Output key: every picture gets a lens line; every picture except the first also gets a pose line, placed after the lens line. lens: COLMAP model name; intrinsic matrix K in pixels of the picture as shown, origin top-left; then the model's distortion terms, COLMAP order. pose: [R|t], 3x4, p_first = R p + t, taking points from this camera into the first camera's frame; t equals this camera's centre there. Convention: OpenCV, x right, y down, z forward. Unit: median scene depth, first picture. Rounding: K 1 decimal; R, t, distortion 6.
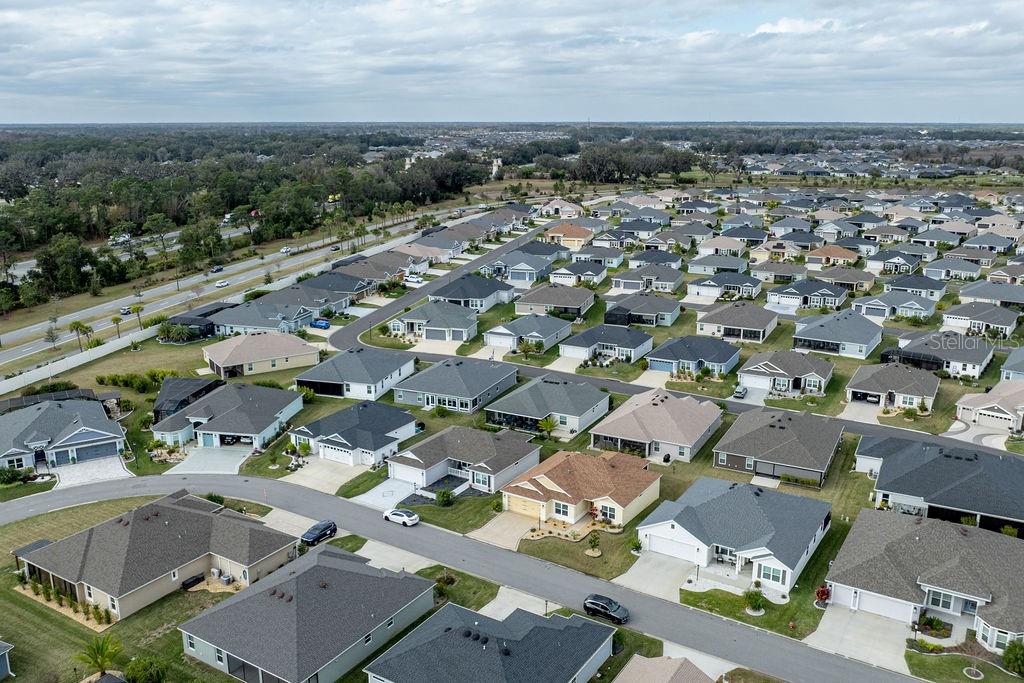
lens RADIAL K [[873.3, 0, 523.0], [0, 873.3, 338.8], [0, 0, 1]] dist [-0.015466, -0.017689]
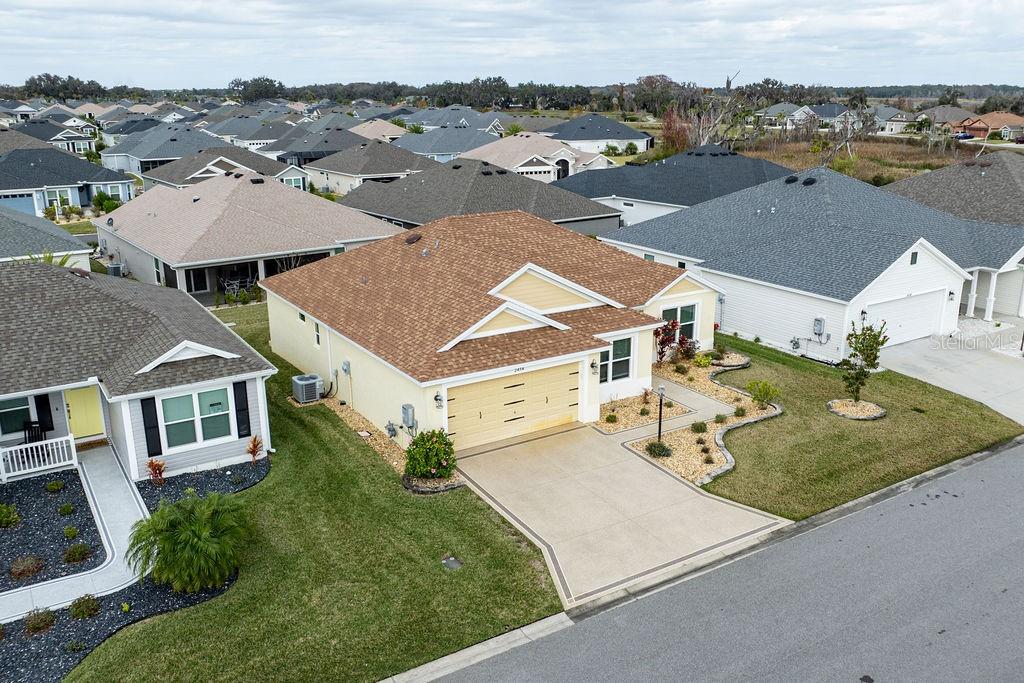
lens RADIAL K [[853.7, 0, 528.3], [0, 853.7, 343.7], [0, 0, 1]] dist [-0.008878, -0.011595]
pose [[0.427069, -0.261797, 0.865491, -0.186317], [0.231965, 0.956858, 0.174973, 0.124165], [-0.873959, 0.126038, 0.469372, 0.818182]]
